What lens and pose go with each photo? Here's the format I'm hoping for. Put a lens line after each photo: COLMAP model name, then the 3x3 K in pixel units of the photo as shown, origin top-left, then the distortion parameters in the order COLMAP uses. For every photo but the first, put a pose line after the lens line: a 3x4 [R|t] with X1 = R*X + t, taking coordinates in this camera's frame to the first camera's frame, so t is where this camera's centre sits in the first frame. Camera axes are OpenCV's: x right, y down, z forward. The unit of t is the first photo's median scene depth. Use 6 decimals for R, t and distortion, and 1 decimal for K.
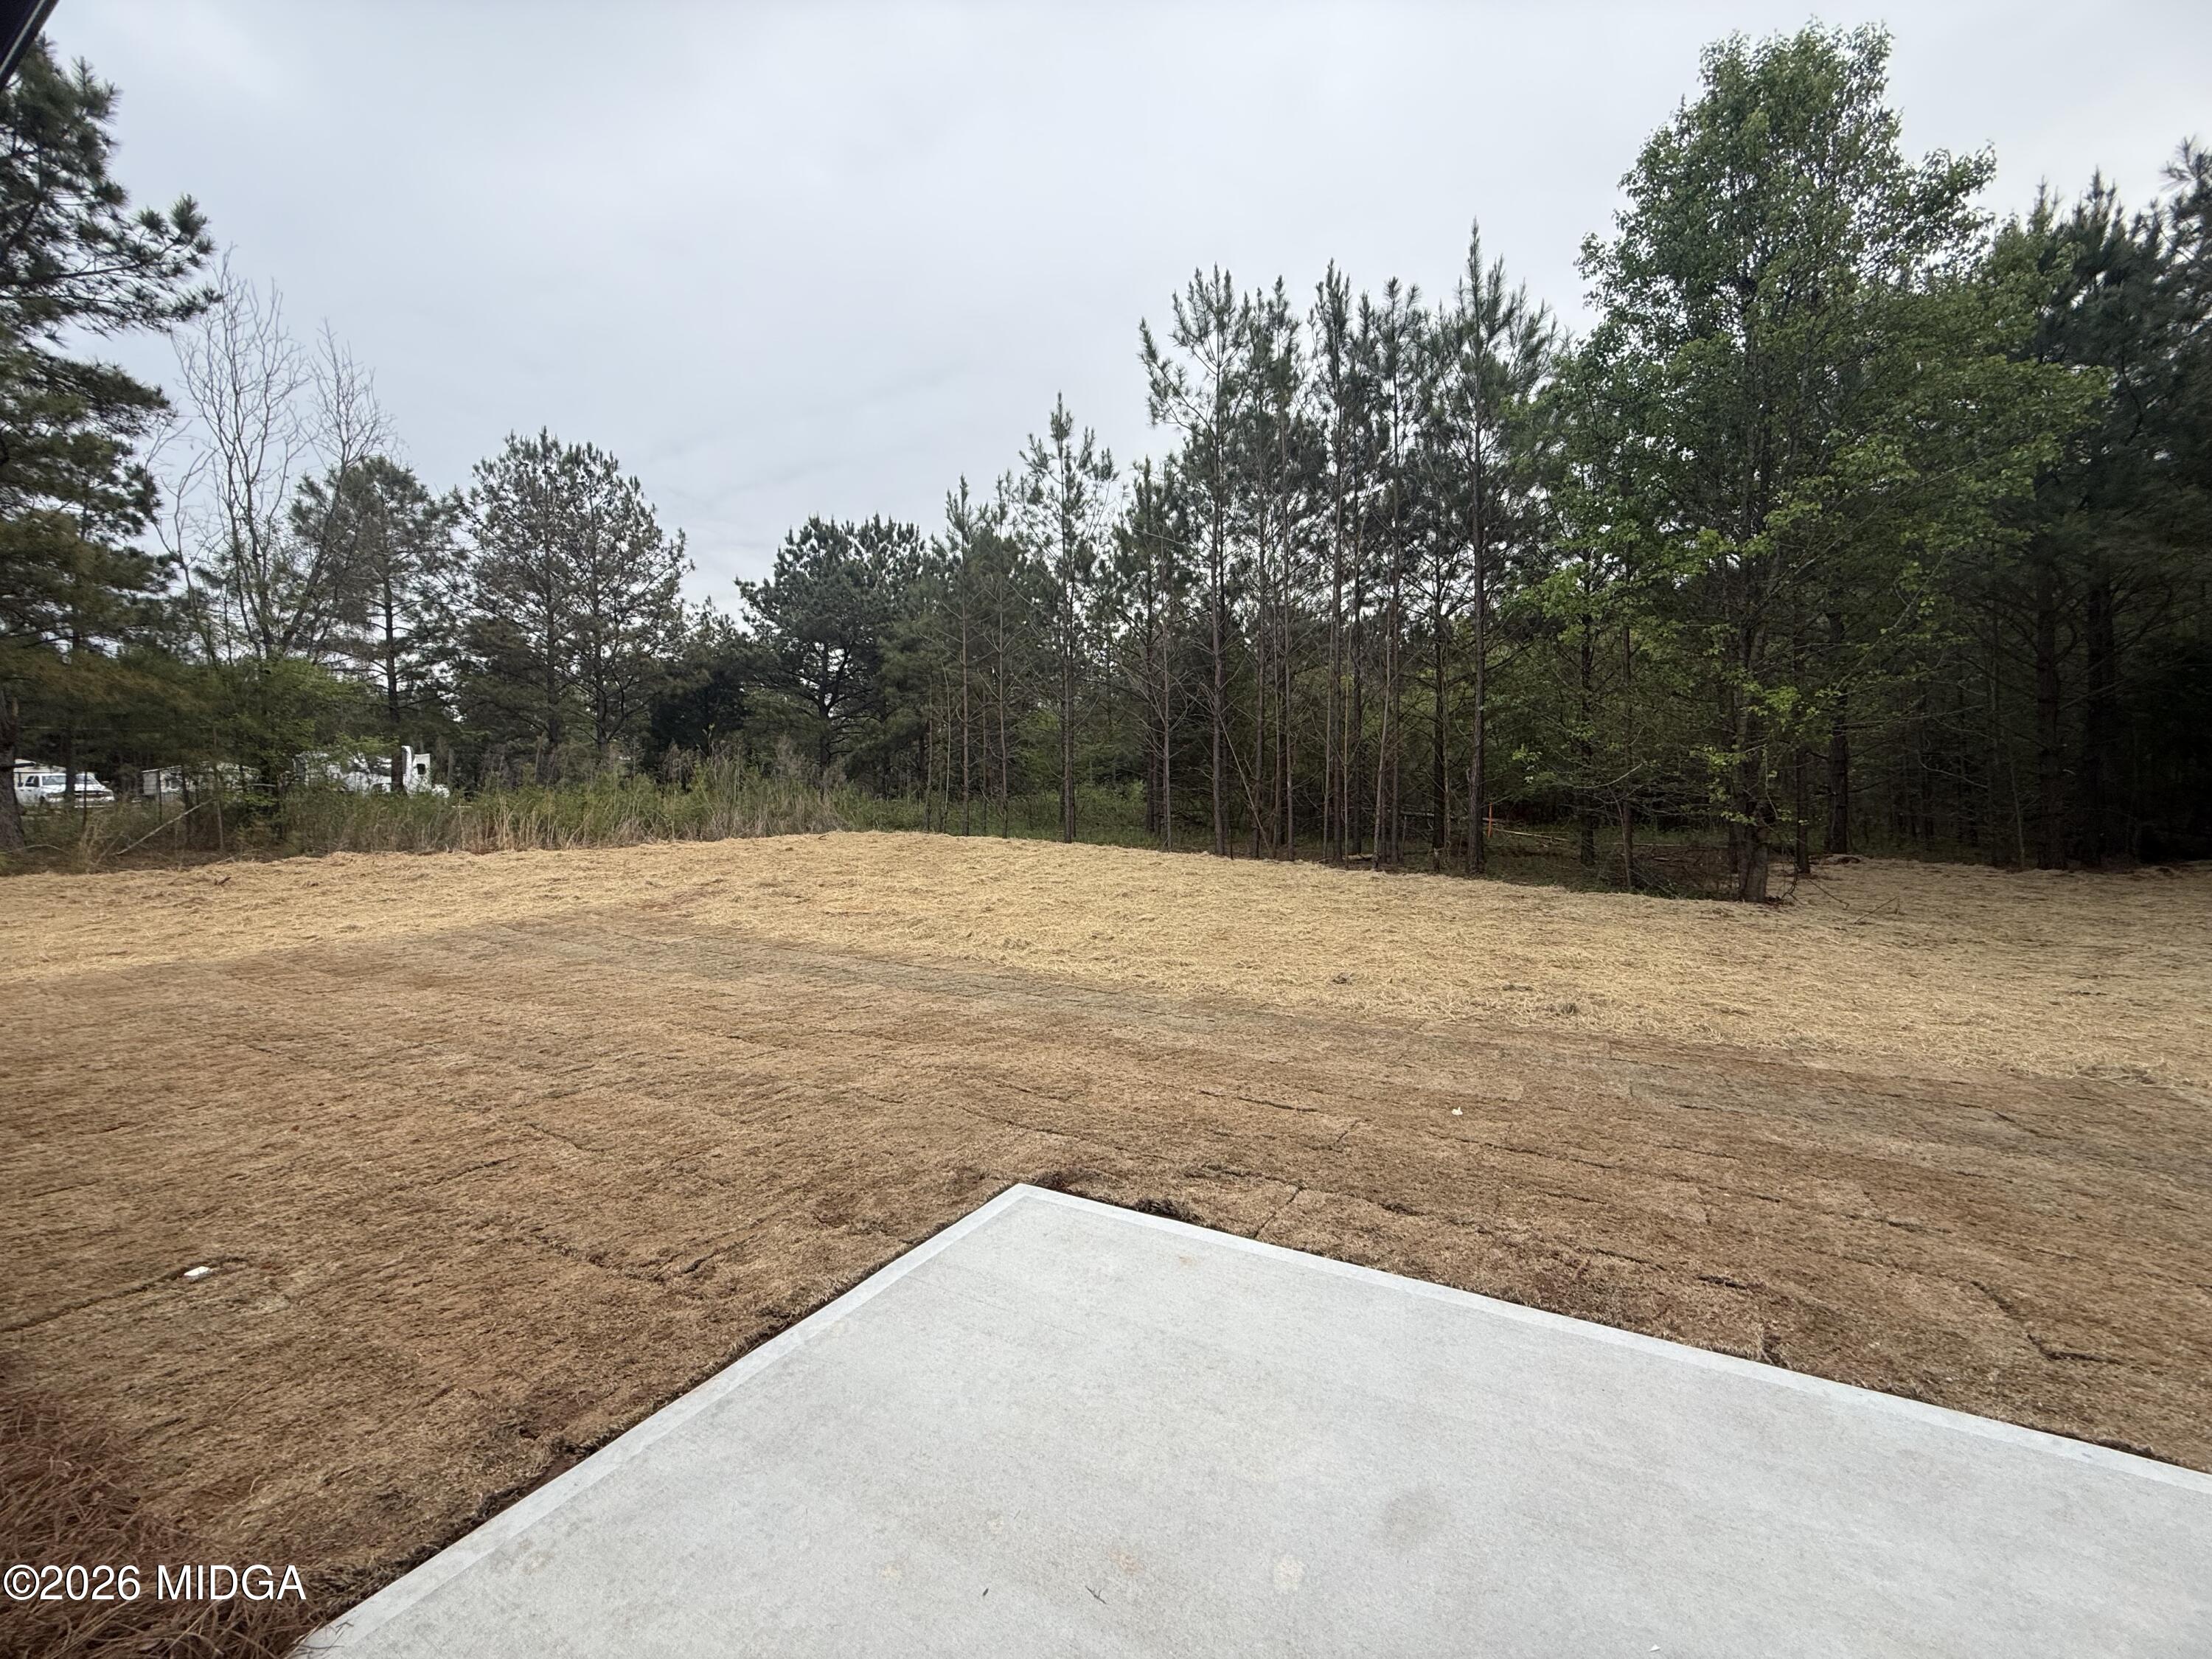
lens RADIAL K [[873.5, 0, 1107.5], [0, 873.5, 825.6], [0, 0, 1]] dist [0.001247, 0.000188]
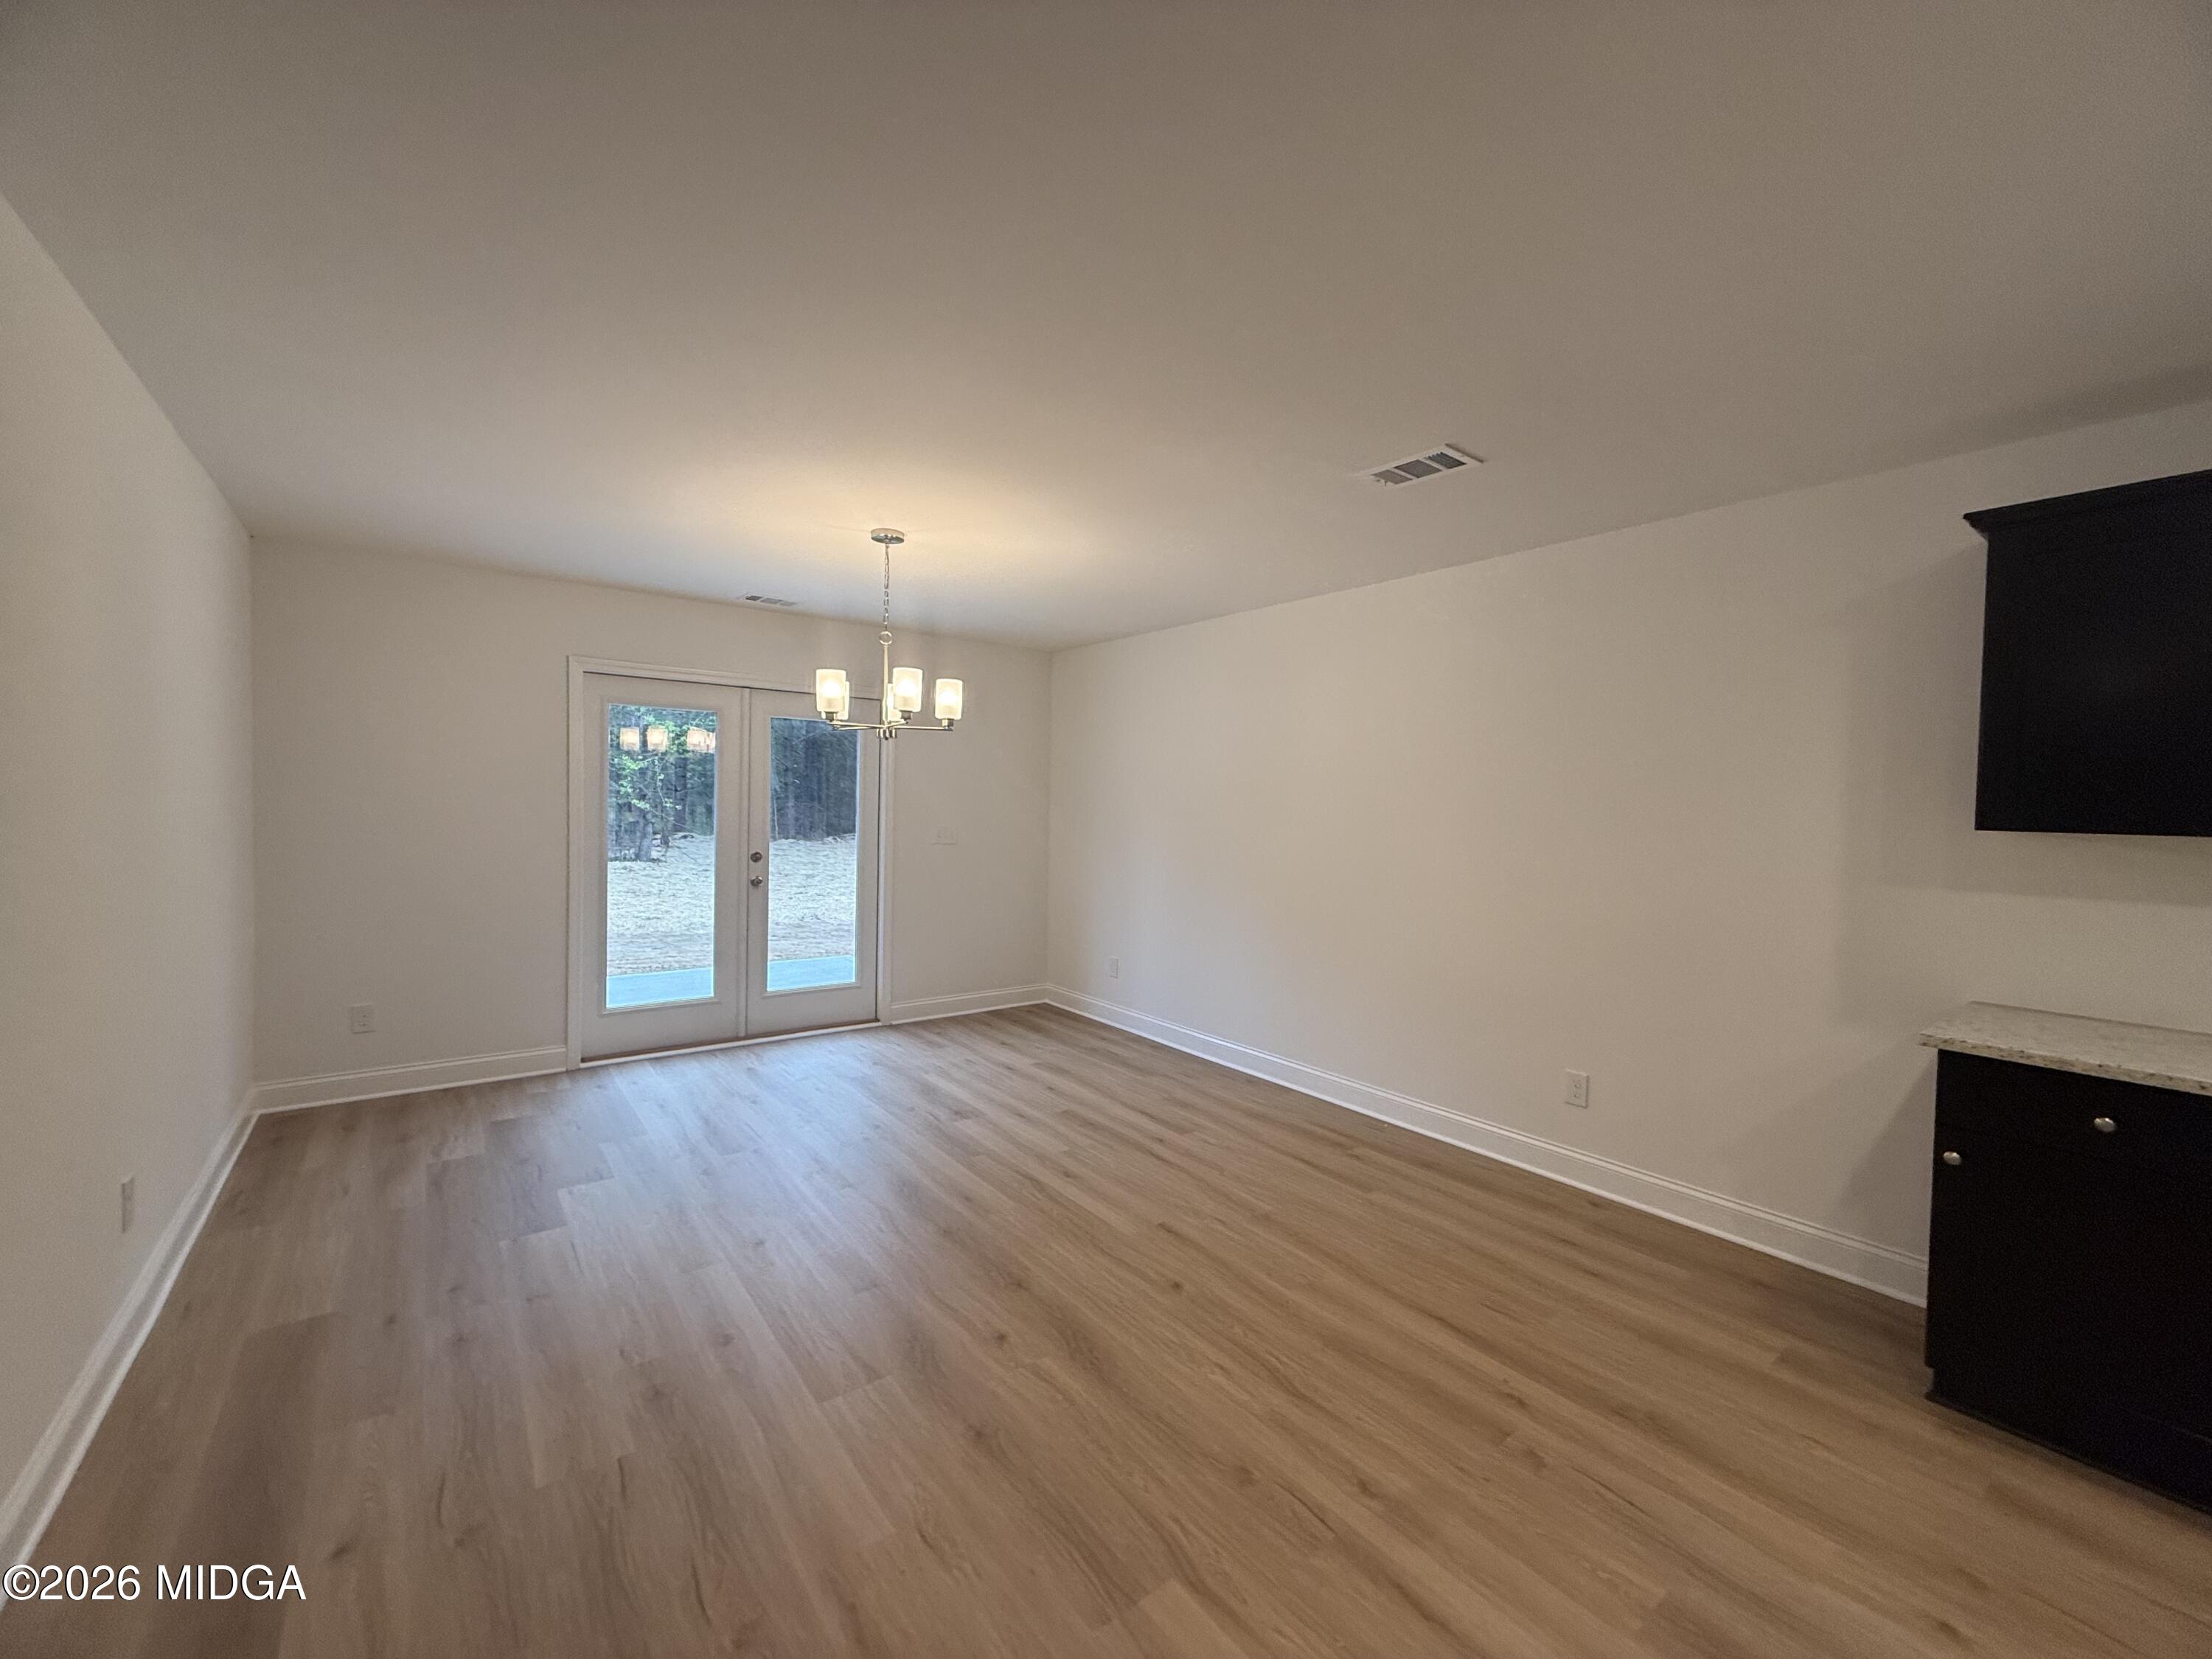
lens RADIAL K [[873.5, 0, 1106.7], [0, 873.5, 829.8], [0, 0, 1]] dist [0.001247, 0.000188]
pose [[0.397044, -0.013269, 0.917704, -0.337160], [-0.005708, 0.999840, 0.016926, 0.004258], [-0.917782, -0.011959, 0.396905, -0.334980]]
